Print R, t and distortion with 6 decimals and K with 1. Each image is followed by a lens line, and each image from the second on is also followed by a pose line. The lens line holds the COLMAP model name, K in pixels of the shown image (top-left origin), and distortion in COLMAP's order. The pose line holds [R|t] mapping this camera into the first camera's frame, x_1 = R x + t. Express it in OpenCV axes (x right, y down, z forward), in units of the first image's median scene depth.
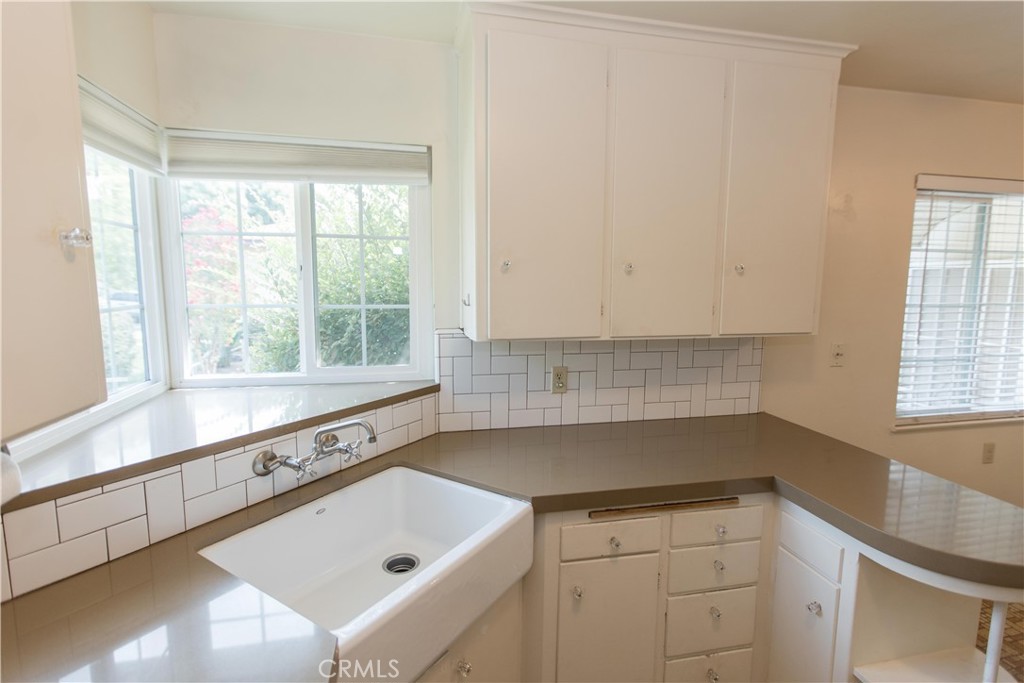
lens RADIAL K [[494.3, 0, 509.9], [0, 494.3, 336.6], [0, 0, 1]] dist [0.003861, 0.000957]
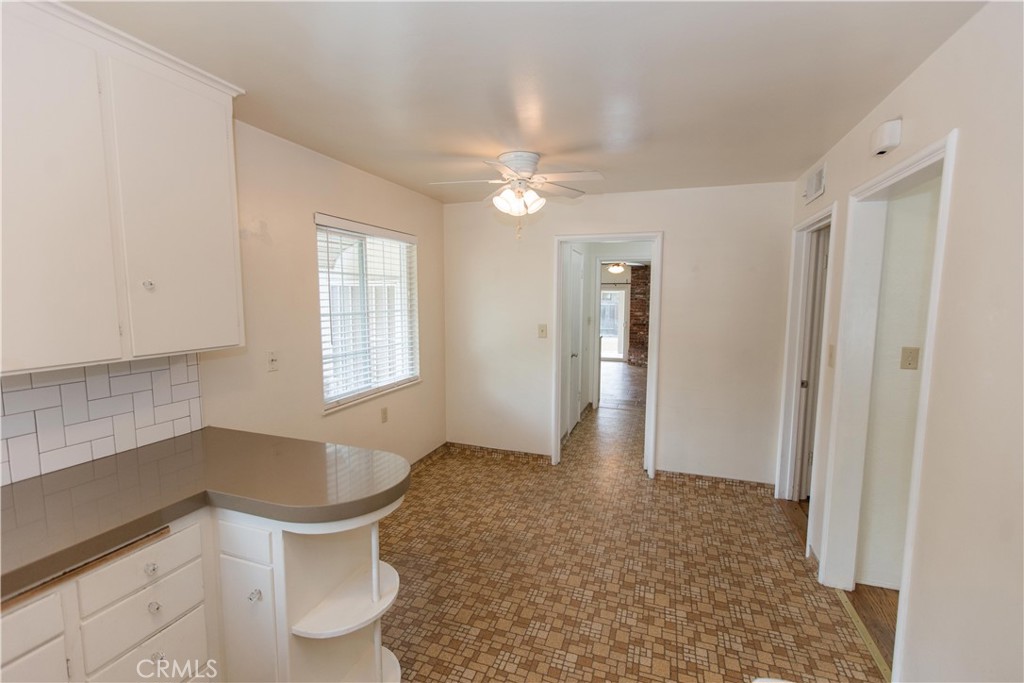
lens RADIAL K [[454.4, 0, 512.0], [0, 454.4, 341.5], [0, 0, 1]] dist [-0.000031, -0.000144]
pose [[0.523137, -0.091643, 0.847307, 0.067525], [0.098913, 0.994012, 0.046440, -0.001384], [-0.846489, 0.059515, 0.529069, -0.027732]]
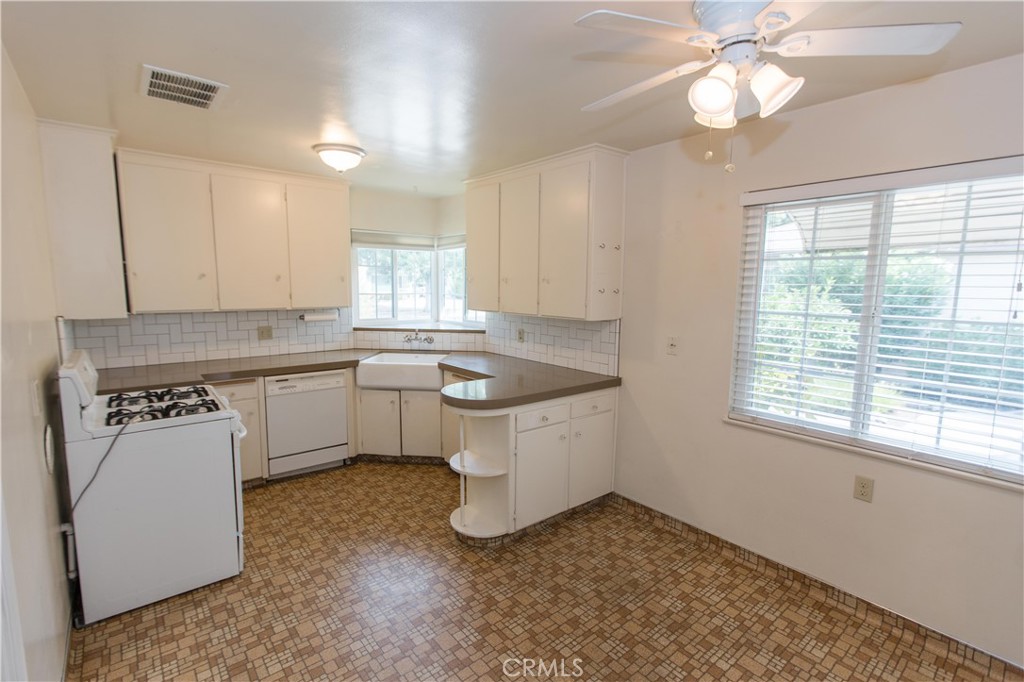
lens RADIAL K [[445.8, 0, 485.7], [0, 445.8, 337.0], [0, 0, 1]] dist [0.001366, 0.000368]
pose [[0.443789, 0.105056, -0.889952, 1.512799], [-0.113073, 0.991732, 0.060685, 0.000518], [0.888969, 0.073698, 0.451999, 0.048998]]
